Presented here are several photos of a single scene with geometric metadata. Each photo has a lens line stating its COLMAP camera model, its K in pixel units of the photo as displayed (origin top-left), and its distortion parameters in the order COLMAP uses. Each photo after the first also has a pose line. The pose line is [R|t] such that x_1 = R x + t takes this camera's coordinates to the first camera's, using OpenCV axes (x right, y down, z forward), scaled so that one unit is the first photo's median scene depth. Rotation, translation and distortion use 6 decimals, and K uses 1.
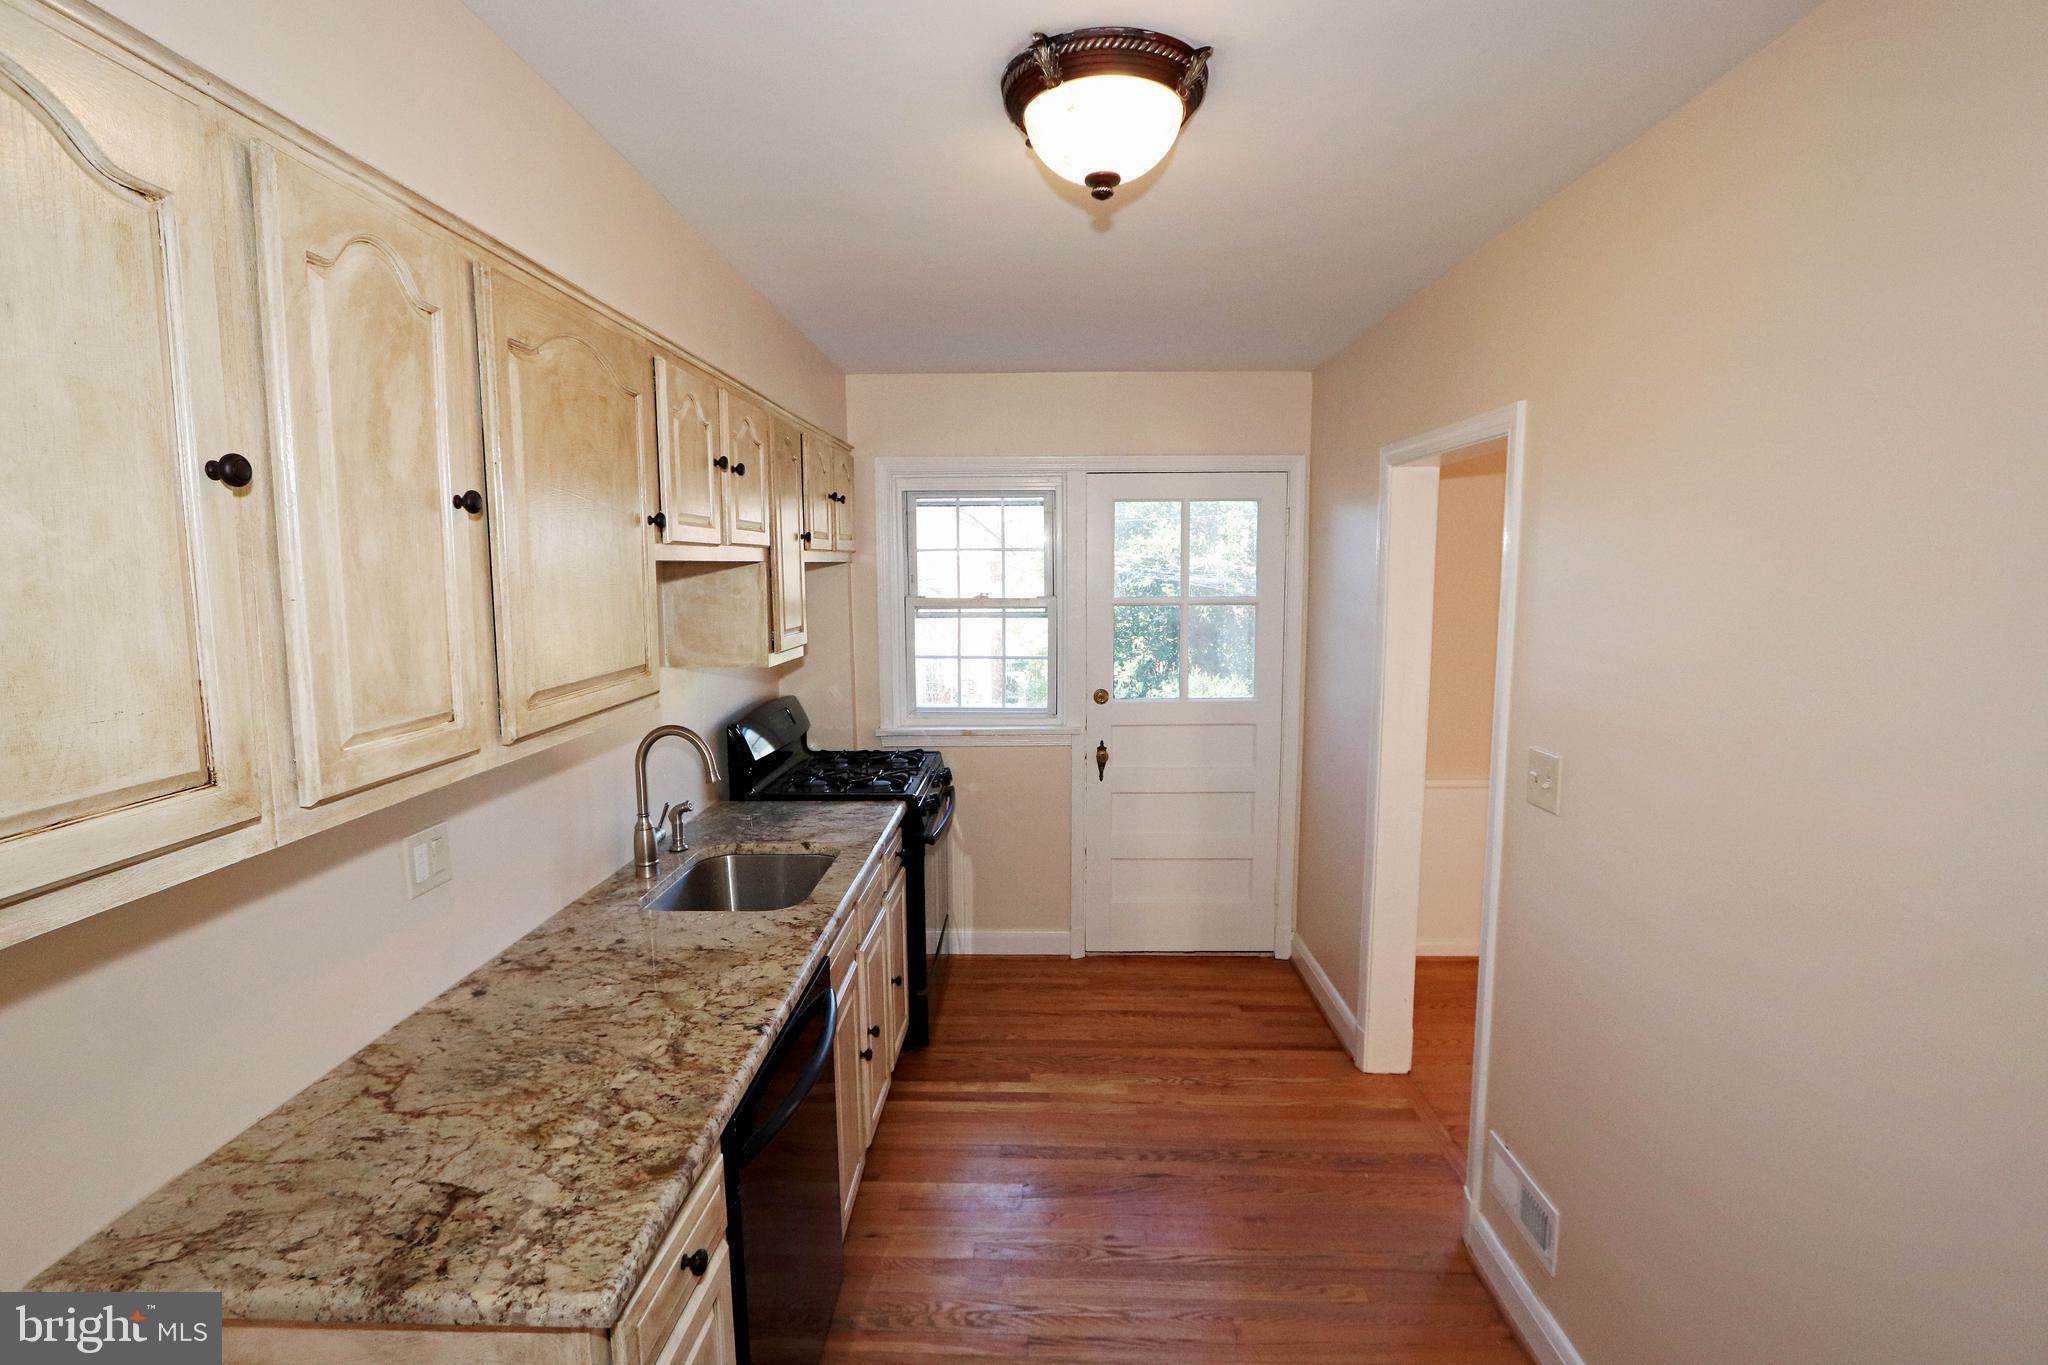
lens RADIAL K [[941.4, 0, 1019.5], [0, 941.4, 683.5], [0, 0, 1]] dist [-0.024673, 0.005249]
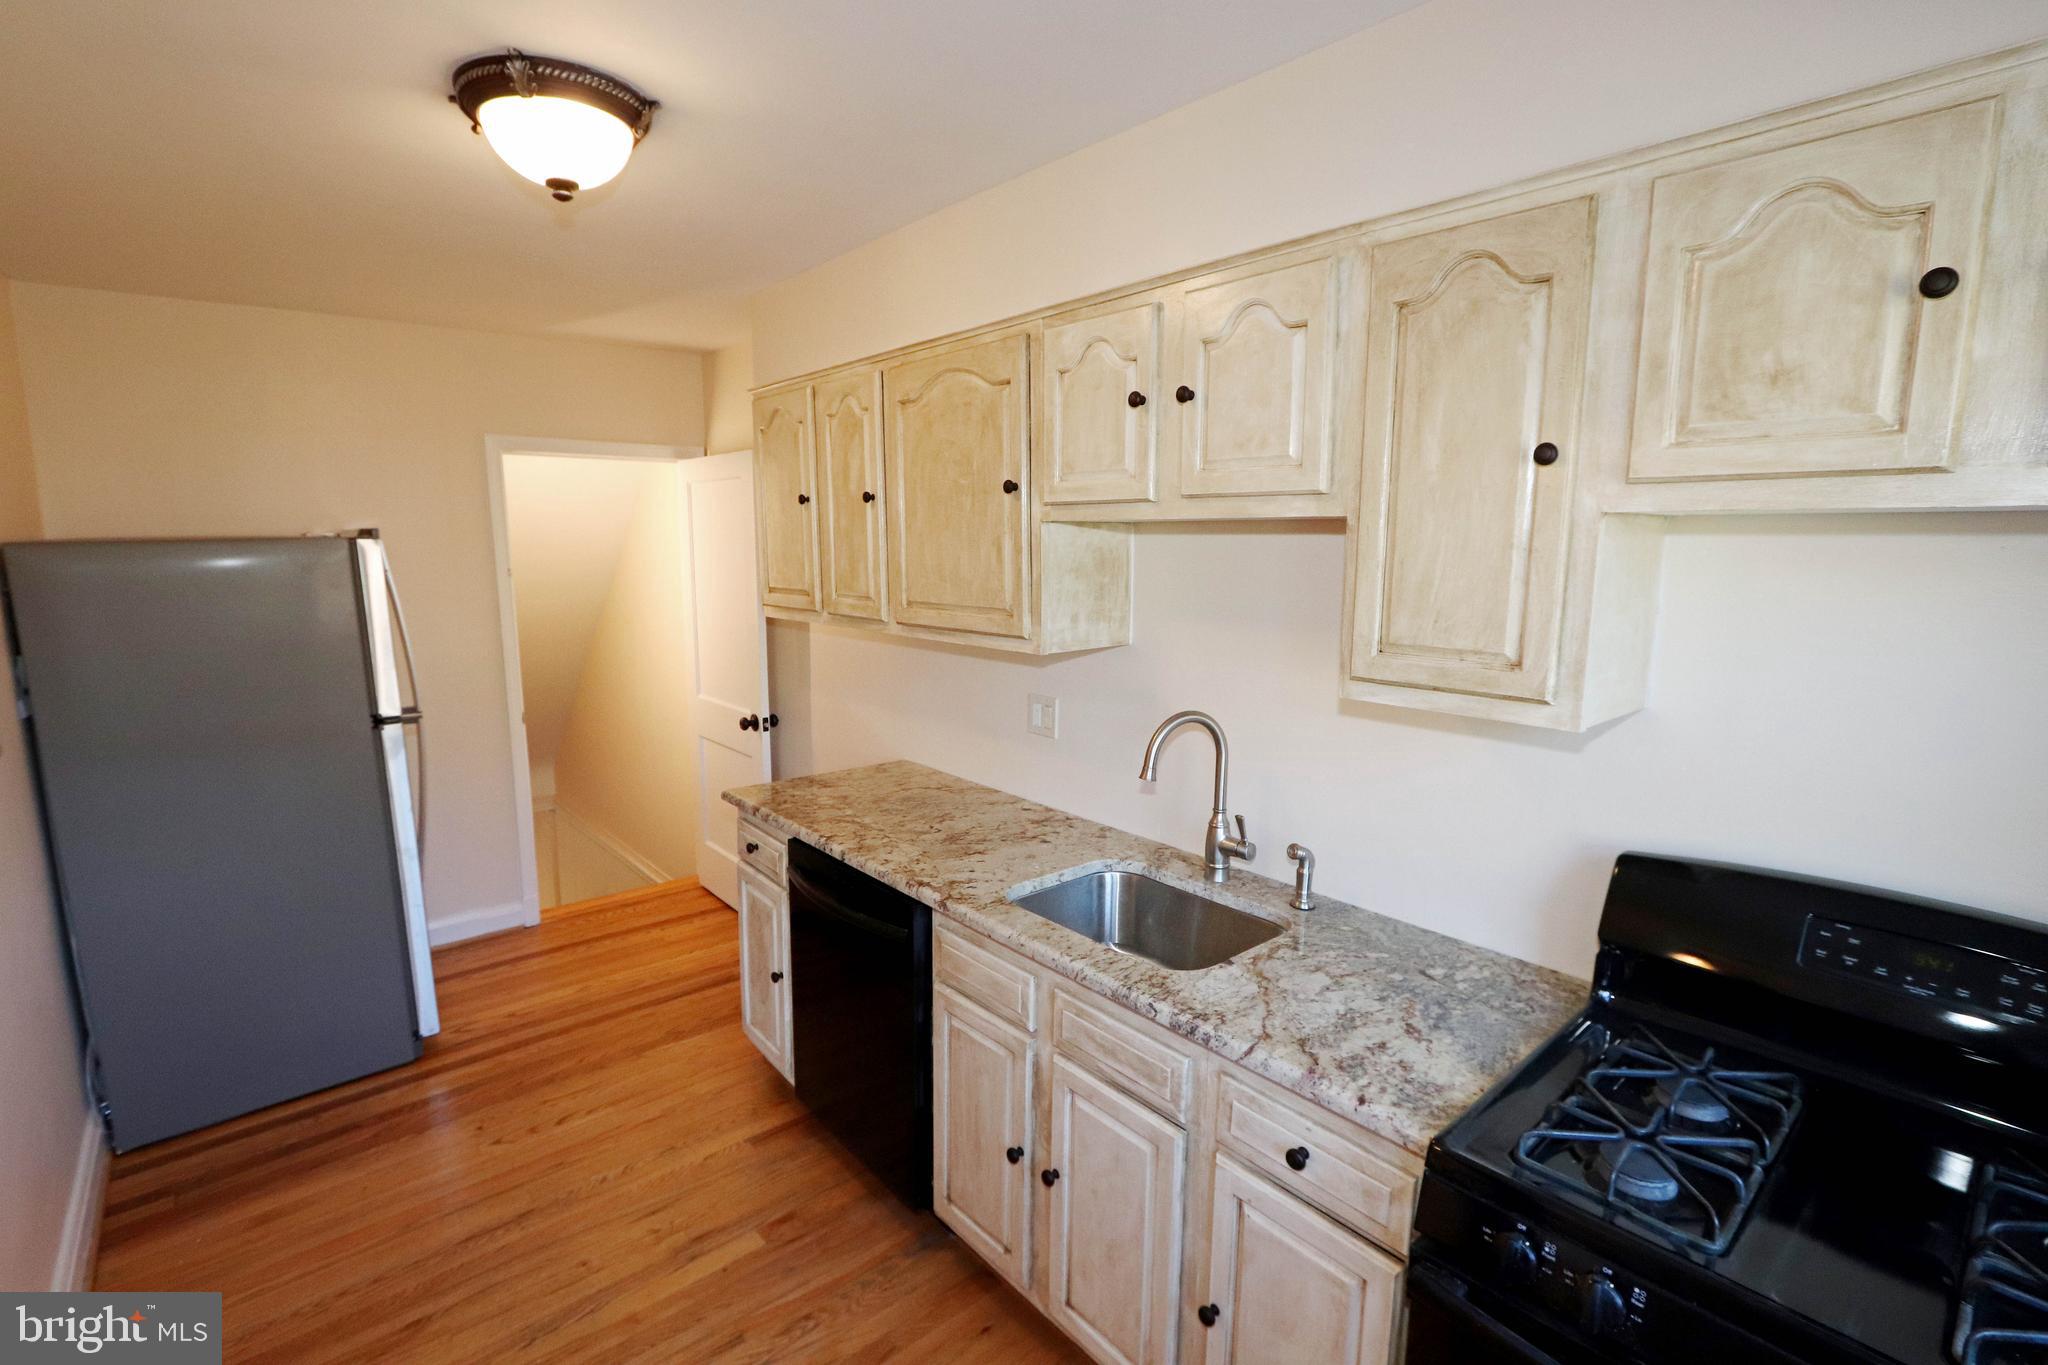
lens RADIAL K [[941.4, 0, 1020.3], [0, 941.4, 690.8], [0, 0, 1]] dist [-0.024673, 0.005249]
pose [[-0.737901, 0.108385, -0.666149, 0.360846], [-0.084657, 0.964361, 0.250680, -0.200193], [0.669578, 0.241371, -0.702428, 1.686751]]
